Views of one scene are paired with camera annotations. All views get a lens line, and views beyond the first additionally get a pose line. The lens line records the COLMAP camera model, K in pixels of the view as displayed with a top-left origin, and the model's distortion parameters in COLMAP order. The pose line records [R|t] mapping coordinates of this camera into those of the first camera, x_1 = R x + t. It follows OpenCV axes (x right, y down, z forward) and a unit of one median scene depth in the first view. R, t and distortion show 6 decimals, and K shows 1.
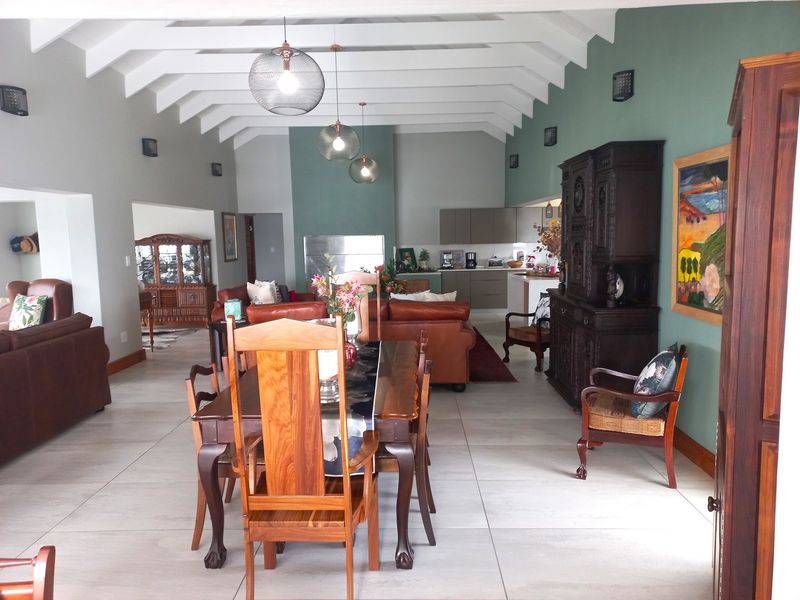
lens RADIAL K [[570.8, 0, 400.0], [0, 570.8, 300.0], [0, 0, 1]] dist [0.099021, -0.110382]
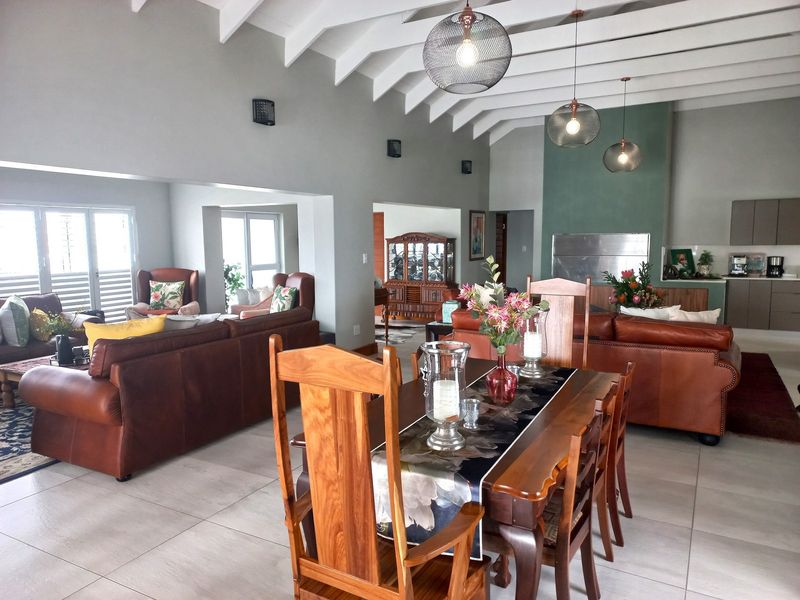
lens RADIAL K [[570.8, 0, 400.0], [0, 570.8, 300.0], [0, 0, 1]] dist [0.099021, -0.110382]
pose [[0.883032, 0.061068, -0.465322, 0.072038], [-0.059036, 0.998076, 0.018954, -0.014885], [0.465584, 0.010734, 0.884938, 0.112617]]
